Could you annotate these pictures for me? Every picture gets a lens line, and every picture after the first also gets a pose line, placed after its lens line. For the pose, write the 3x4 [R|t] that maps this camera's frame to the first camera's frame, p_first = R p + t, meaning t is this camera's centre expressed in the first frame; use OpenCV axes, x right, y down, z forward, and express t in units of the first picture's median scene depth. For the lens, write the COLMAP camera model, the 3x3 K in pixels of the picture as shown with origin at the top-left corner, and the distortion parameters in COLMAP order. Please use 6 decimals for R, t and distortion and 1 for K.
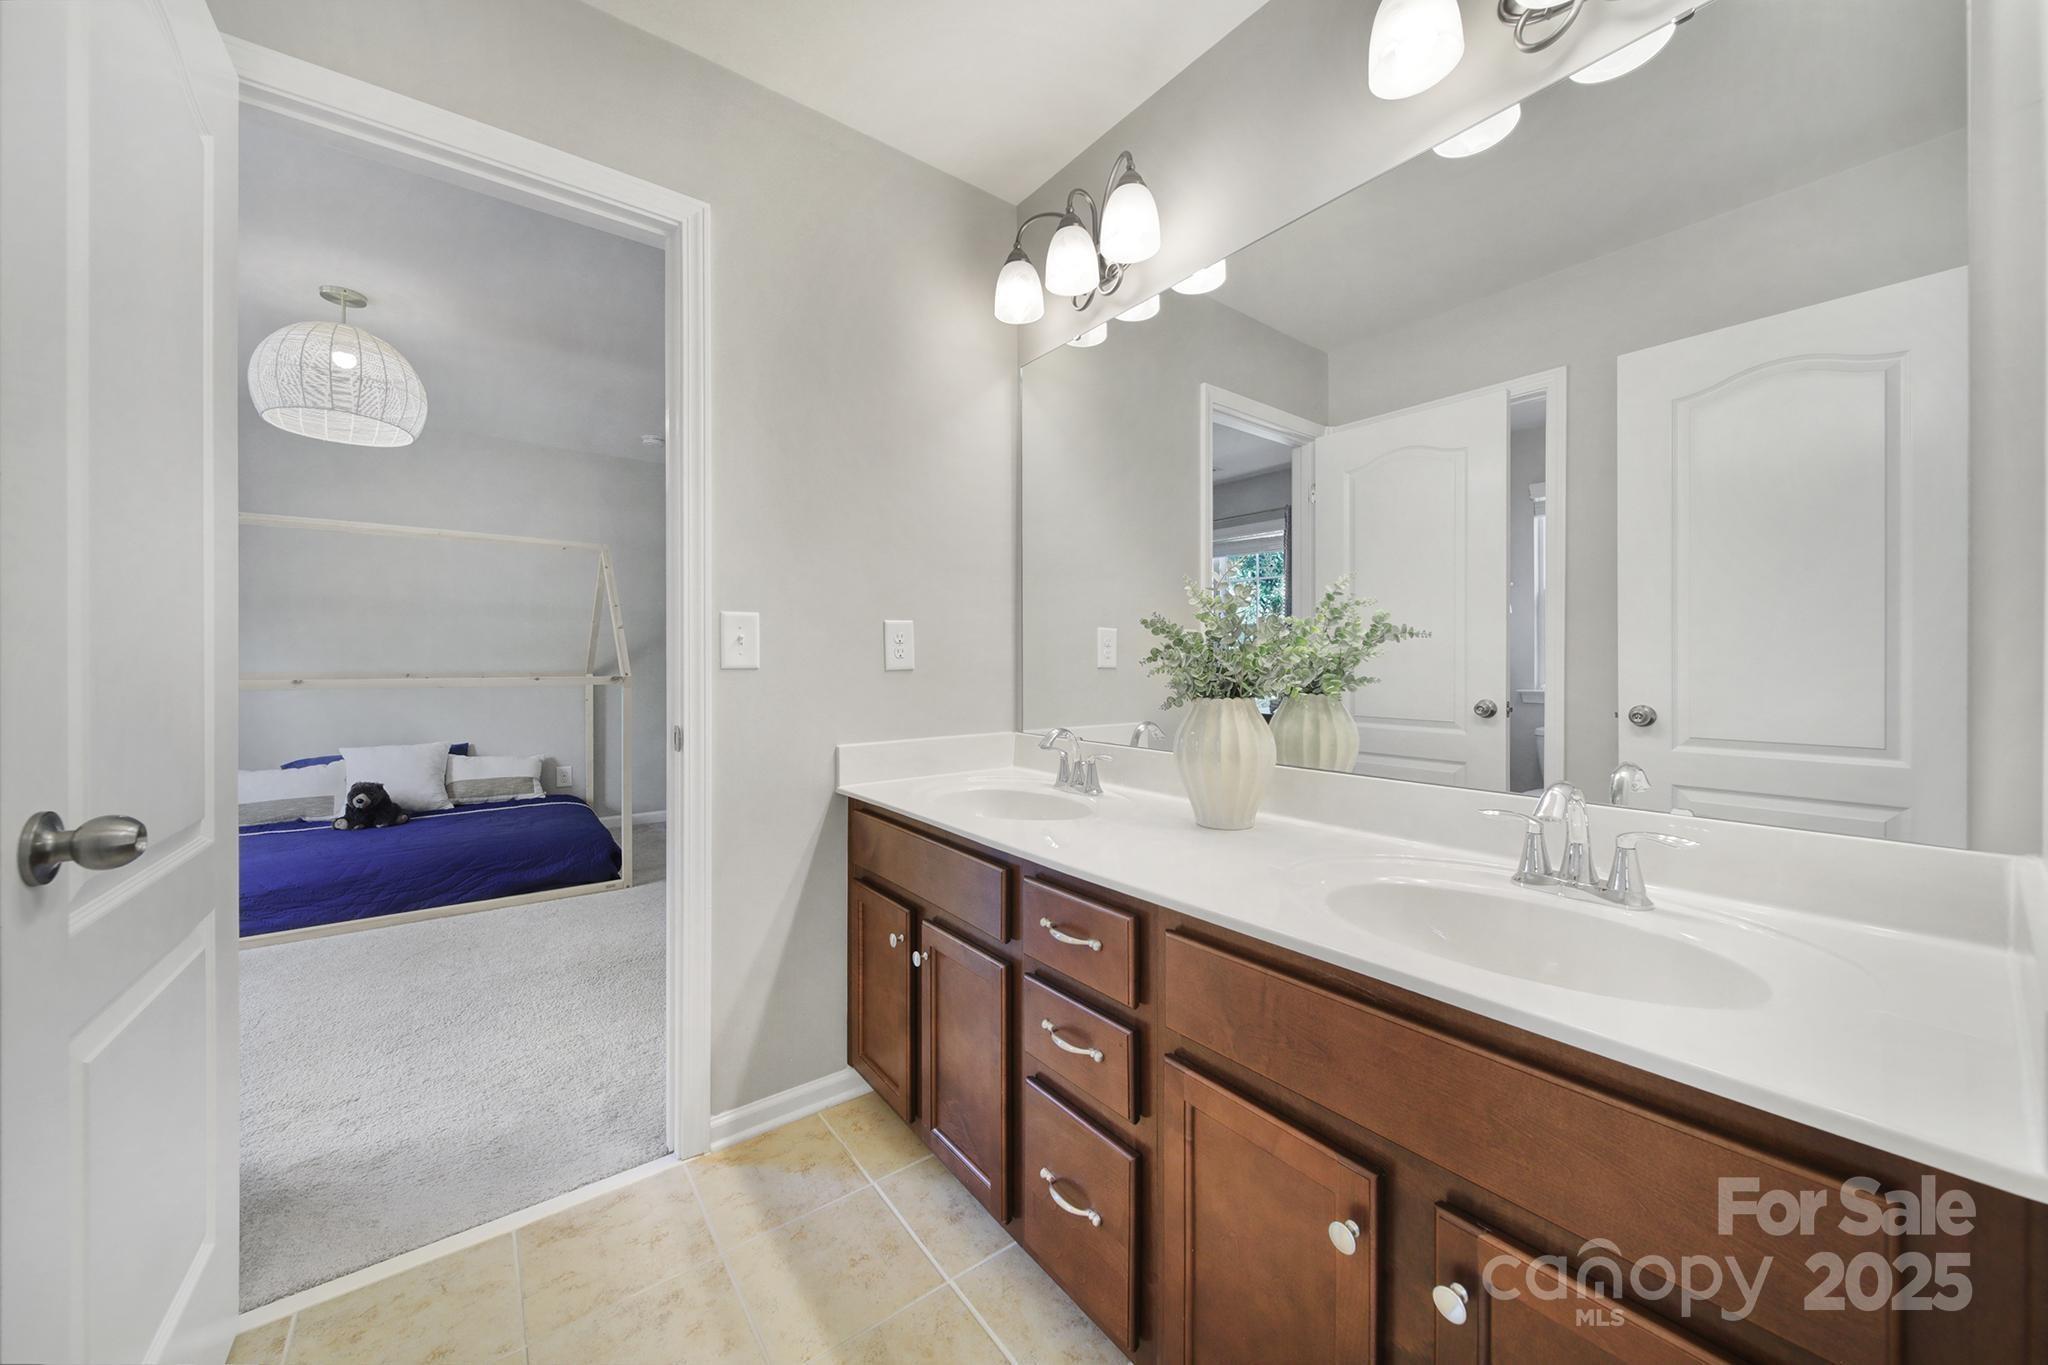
lens RADIAL K [[717.1, 0, 1021.6], [0, 717.1, 668.1], [0, 0, 1]] dist [-0.007667, -0.000447]
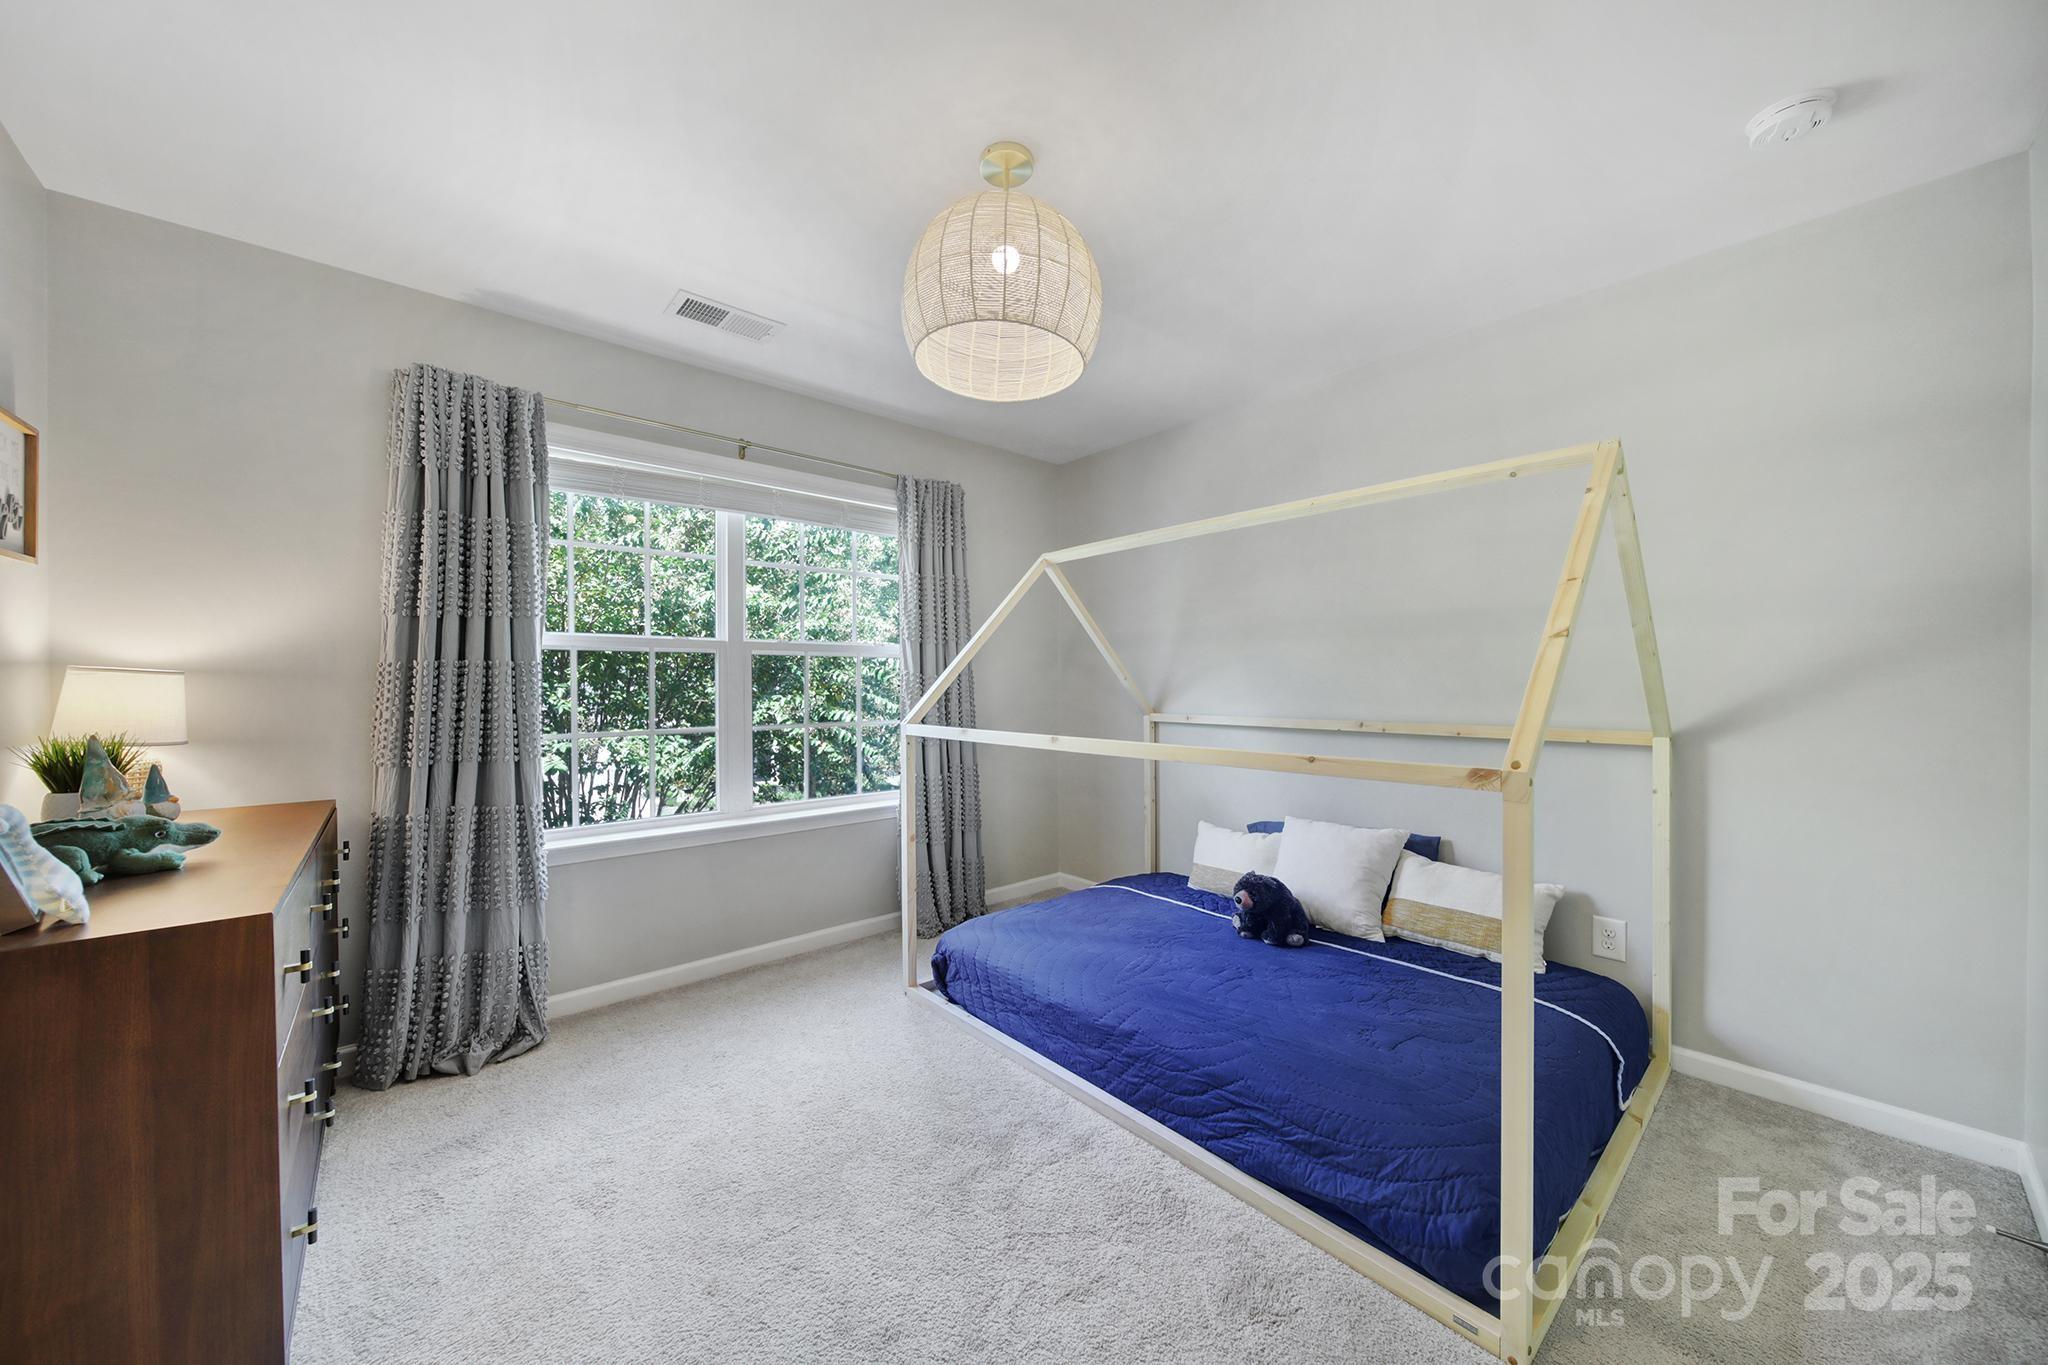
lens RADIAL K [[717.1, 0, 1021.6], [0, 717.1, 668.1], [0, 0, 1]] dist [-0.007667, -0.000447]
pose [[0.082211, -0.044780, -0.995608, -0.191783], [-0.020985, 0.998691, -0.046651, -0.007605], [0.996394, 0.024728, 0.081163, 0.634729]]
